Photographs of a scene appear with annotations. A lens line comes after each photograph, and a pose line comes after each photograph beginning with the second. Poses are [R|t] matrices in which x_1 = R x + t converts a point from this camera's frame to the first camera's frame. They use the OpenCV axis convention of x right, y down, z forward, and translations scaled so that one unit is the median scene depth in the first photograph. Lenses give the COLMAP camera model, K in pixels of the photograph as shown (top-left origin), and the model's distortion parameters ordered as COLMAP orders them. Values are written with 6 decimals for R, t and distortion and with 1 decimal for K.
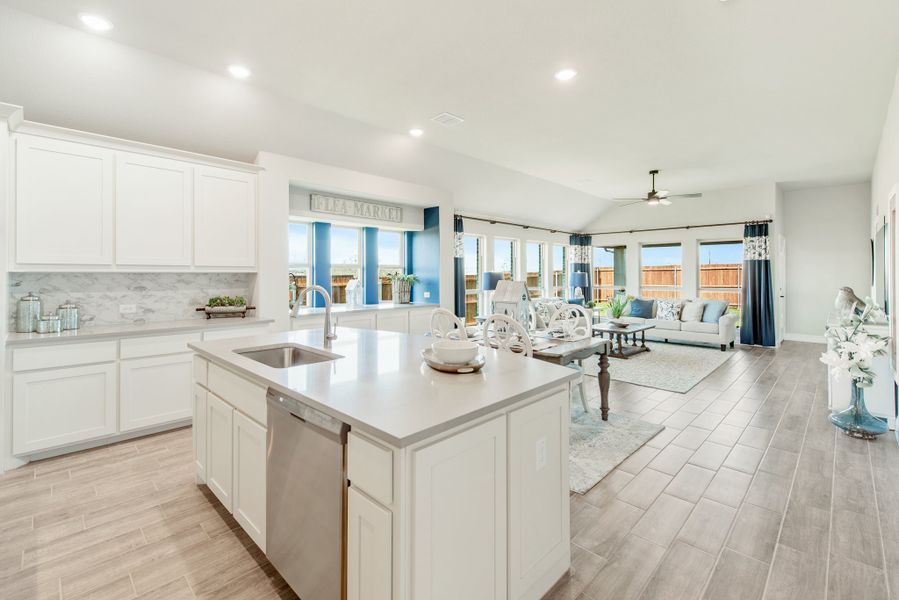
lens RADIAL K [[395.8, 0, 430.7], [0, 395.8, 273.9], [0, 0, 1]] dist [0.010875, -0.002756]
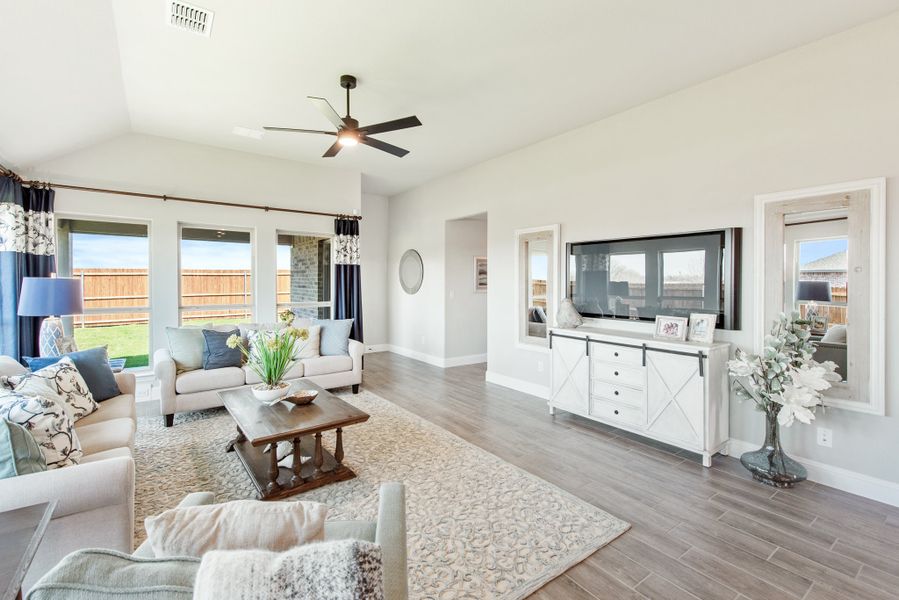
lens RADIAL K [[395.8, 0, 429.2], [0, 395.8, 286.8], [0, 0, 1]] dist [0.010875, -0.002756]
pose [[0.158109, -0.010180, 0.987369, 0.070128], [-0.005885, 0.999919, 0.011252, -0.001074], [-0.987404, -0.007589, 0.158036, 0.727276]]
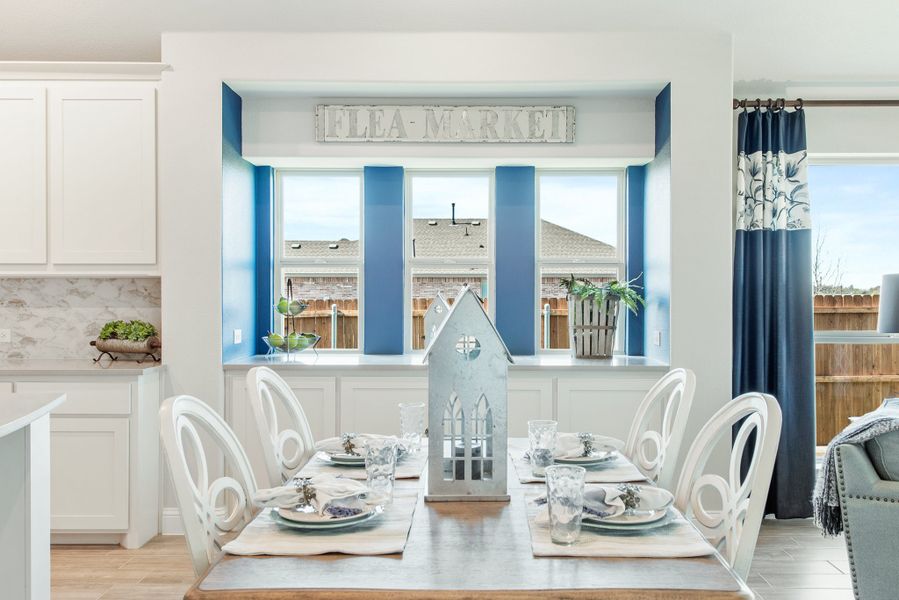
lens RADIAL K [[784.3, 0, 462.9], [0, 784.3, 294.8], [0, 0, 1]] dist [0.034176, -0.012265]
pose [[0.710616, 0.001235, -0.703579, 0.312010], [-0.001761, 0.999998, -0.000024, 0.011877], [0.703578, 0.001256, 0.710617, 0.321460]]
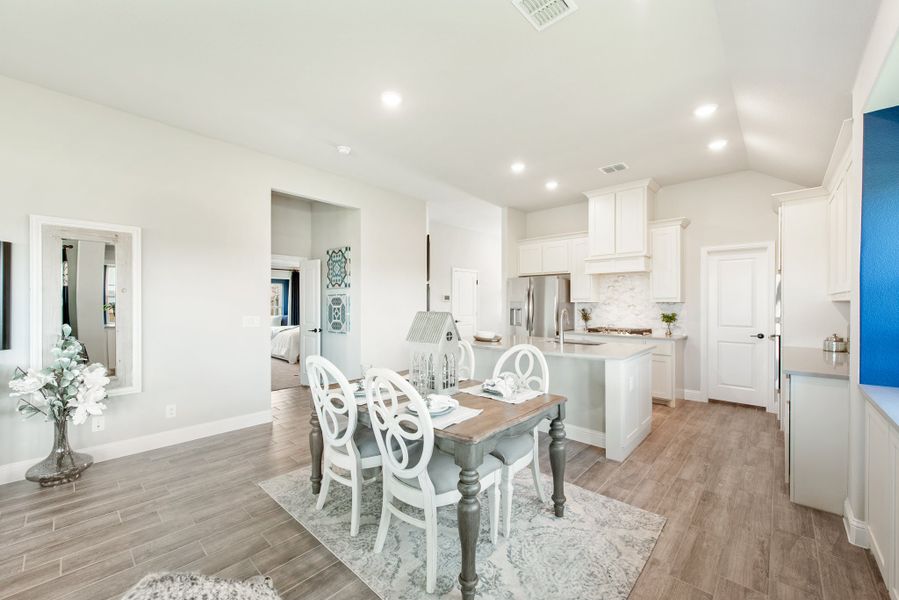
lens RADIAL K [[356.0, 0, 447.9], [0, 356.0, 301.6], [0, 0, 1]] dist [0.008682, -0.000698]
pose [[-0.998296, -0.000523, -0.058348, 0.114593], [-0.000146, 0.999979, -0.006450, 0.001708], [0.058350, -0.006431, -0.998275, 0.863534]]
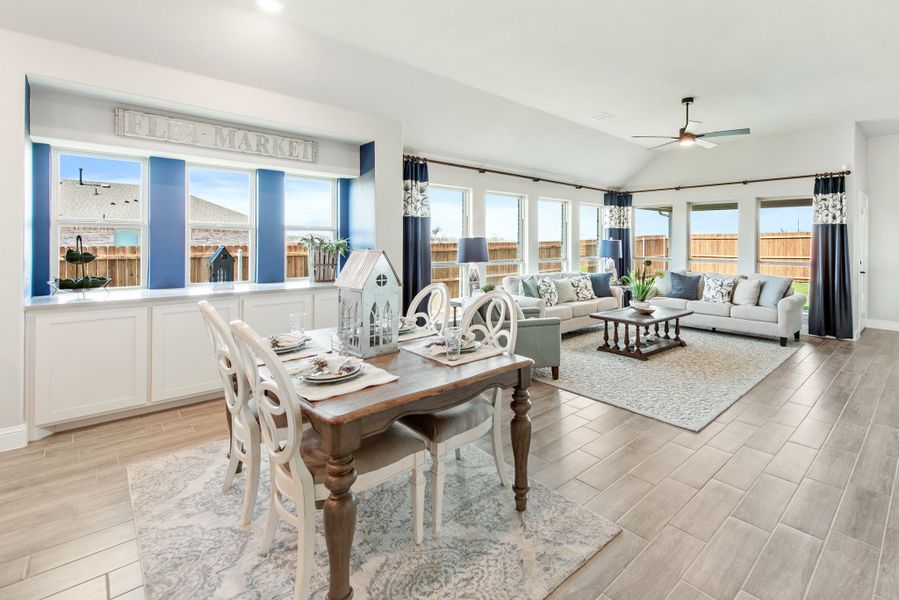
lens RADIAL K [[416.8, 0, 520.9], [0, 416.8, 243.0], [0, 0, 1]] dist [0.015056, -0.004161]
pose [[0.999667, 0.006460, 0.024969, 0.215632], [-0.006524, 0.999976, 0.002485, 0.002669], [-0.024953, -0.002647, 0.999685, 0.221027]]
